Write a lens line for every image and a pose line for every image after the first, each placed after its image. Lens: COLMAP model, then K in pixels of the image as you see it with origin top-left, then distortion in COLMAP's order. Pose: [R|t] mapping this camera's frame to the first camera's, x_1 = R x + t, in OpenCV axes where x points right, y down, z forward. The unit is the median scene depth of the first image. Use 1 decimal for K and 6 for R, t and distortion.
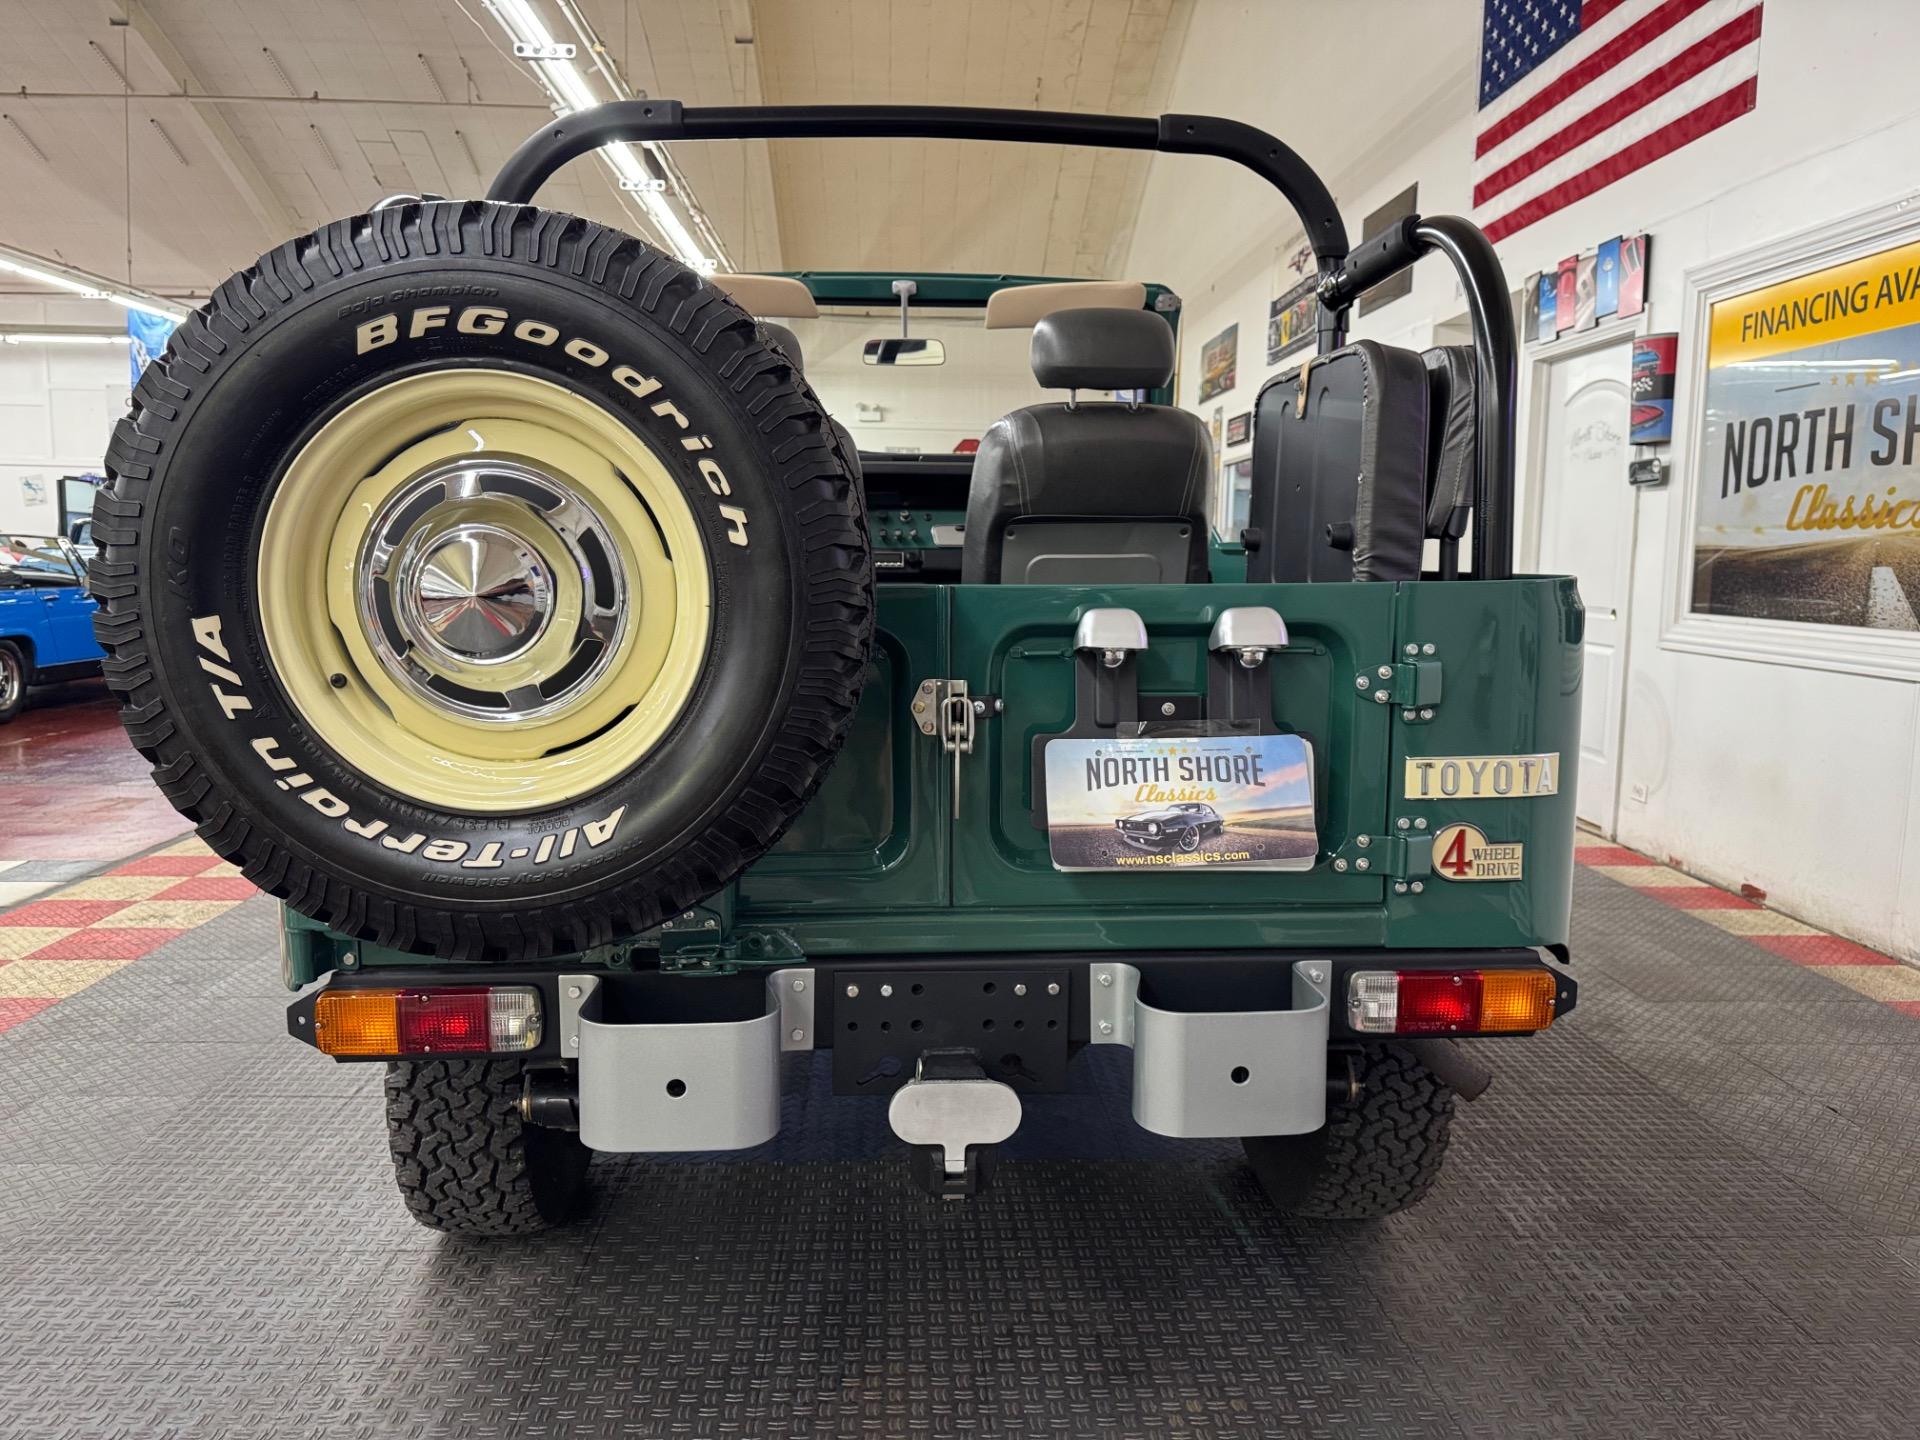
lens RADIAL K [[1366.2, 0, 980.8], [0, 1366.2, 716.9], [0, 0, 1]] dist [0.042841, -0.064760]
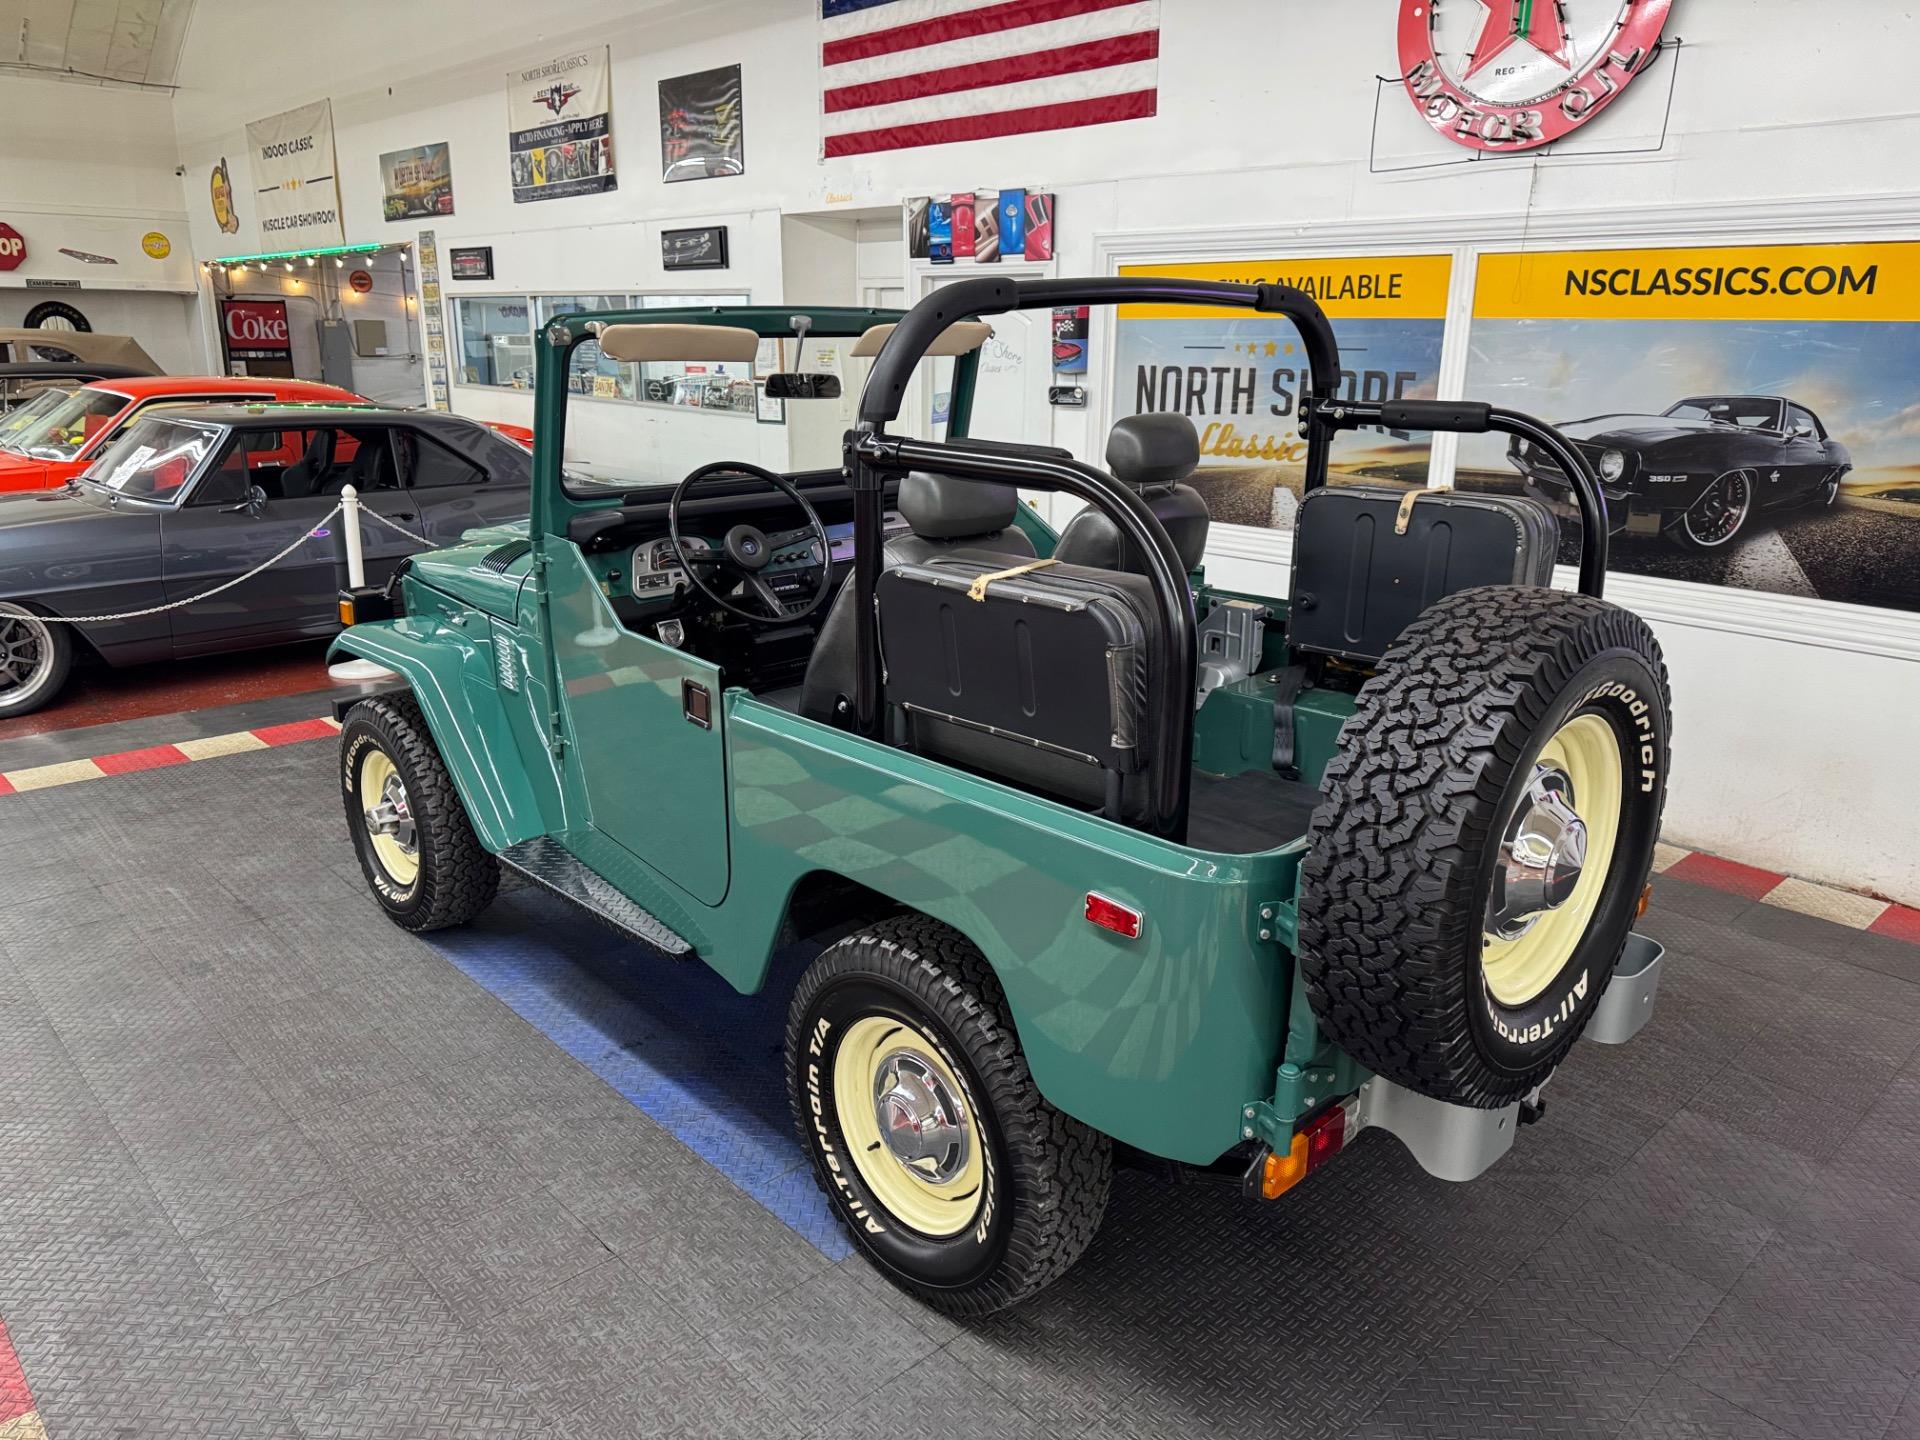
lens RADIAL K [[1353.2, 0, 967.8], [0, 1353.2, 721.5], [0, 0, 1]] dist [0.015341, -0.012021]
pose [[0.766973, -0.179380, 0.616096, -0.484458], [0.071731, 0.978082, 0.195477, -0.159340], [-0.637657, -0.105732, 0.763030, 0.090263]]
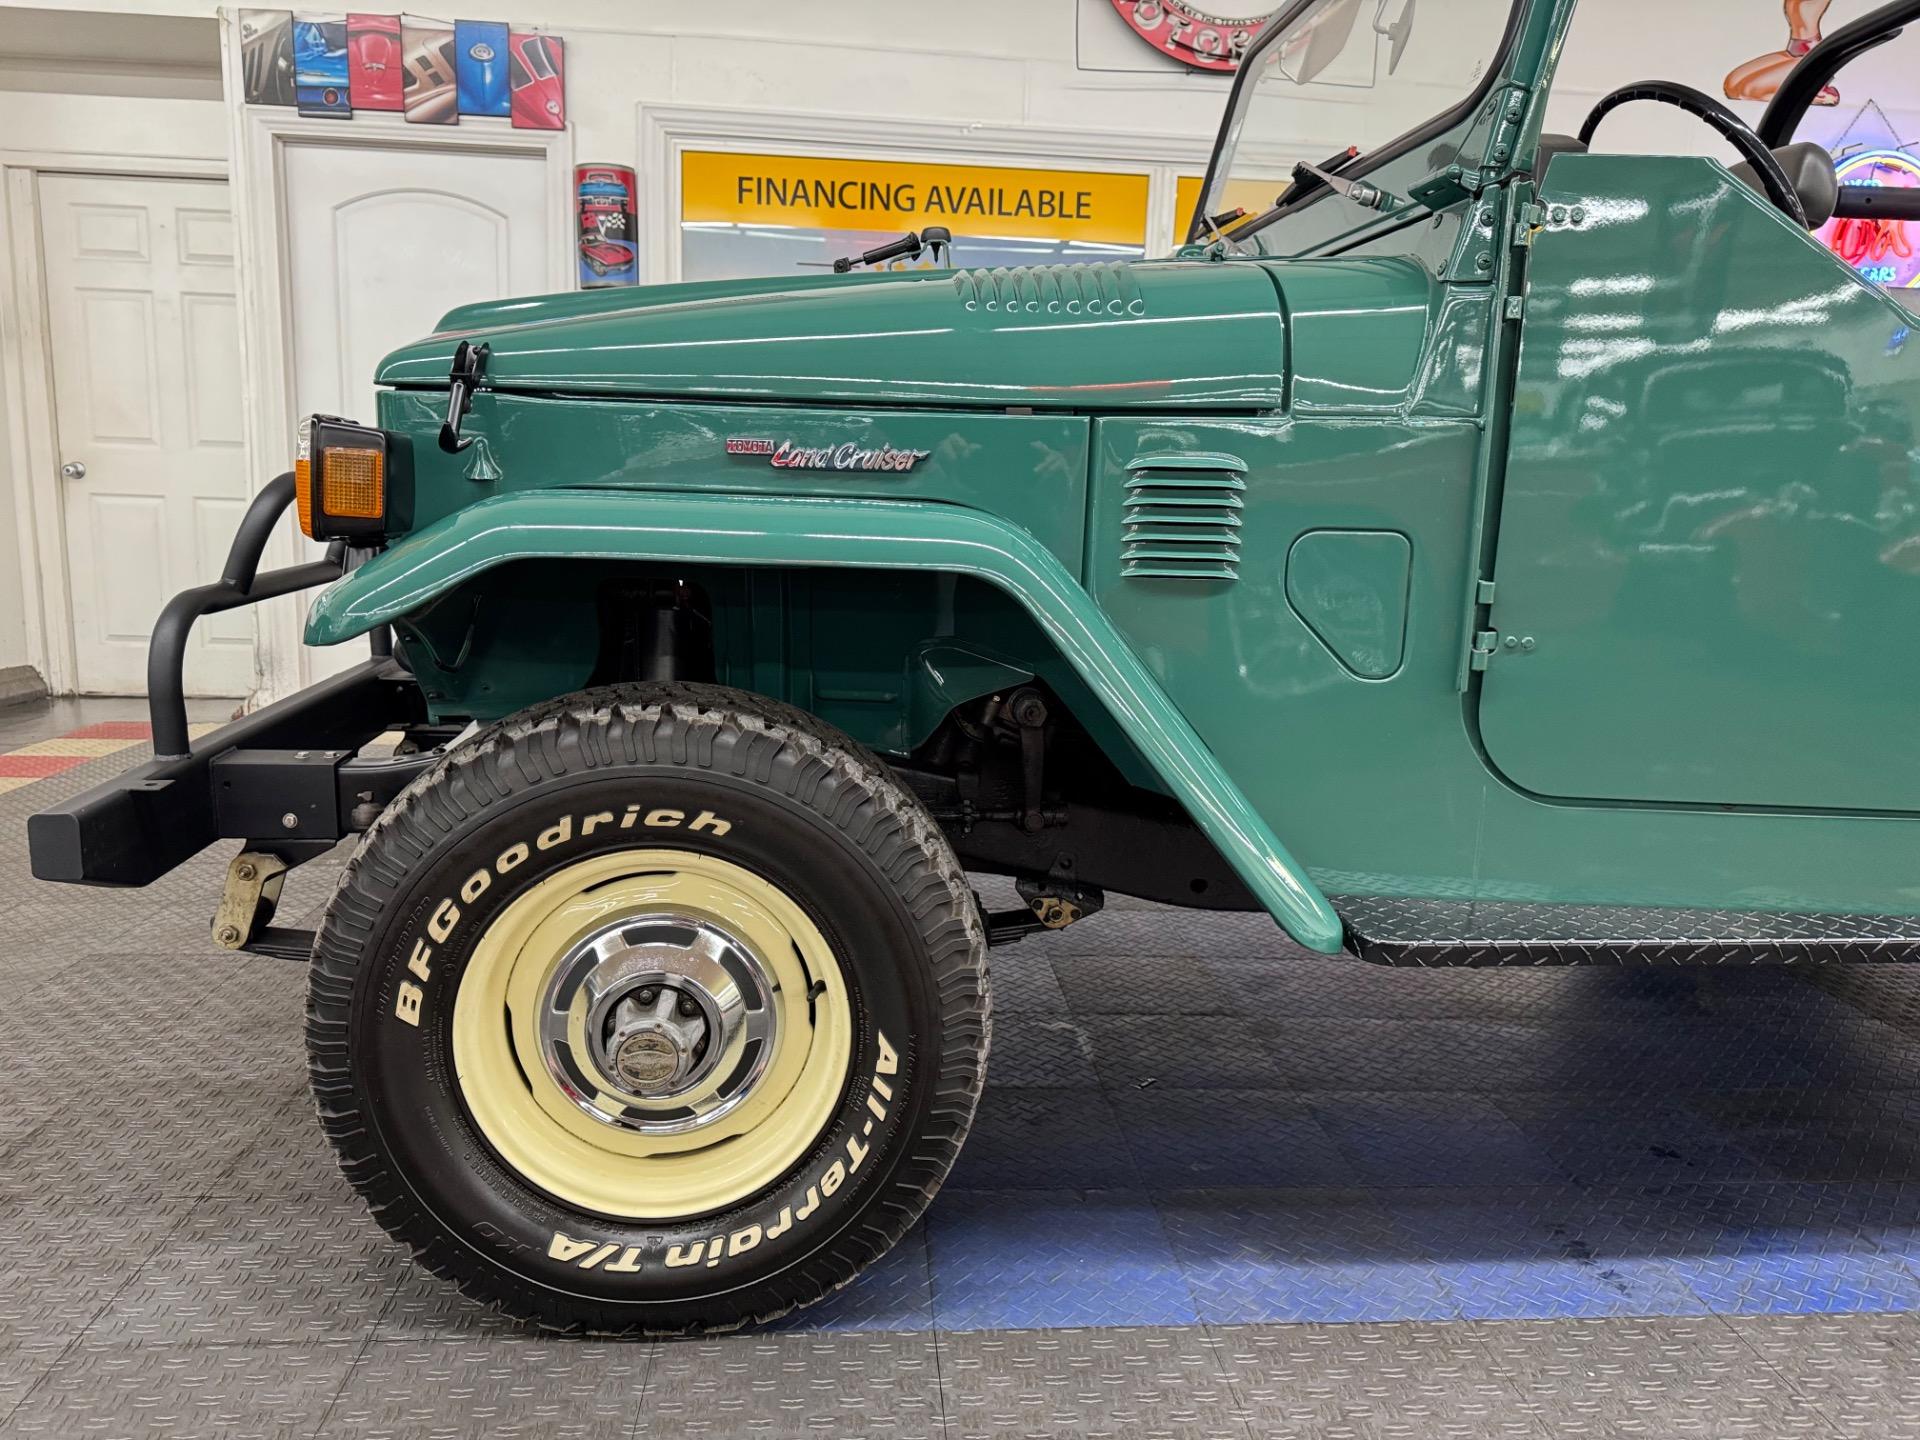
lens RADIAL K [[1366.2, 0, 980.8], [0, 1366.2, 716.9], [0, 0, 1]] dist [0.042841, -0.064760]
pose [[-0.017947, -0.172988, 0.984760, -0.538589], [0.087819, 0.980840, 0.173900, -0.070316], [-0.995975, 0.089601, -0.002411, 0.932903]]
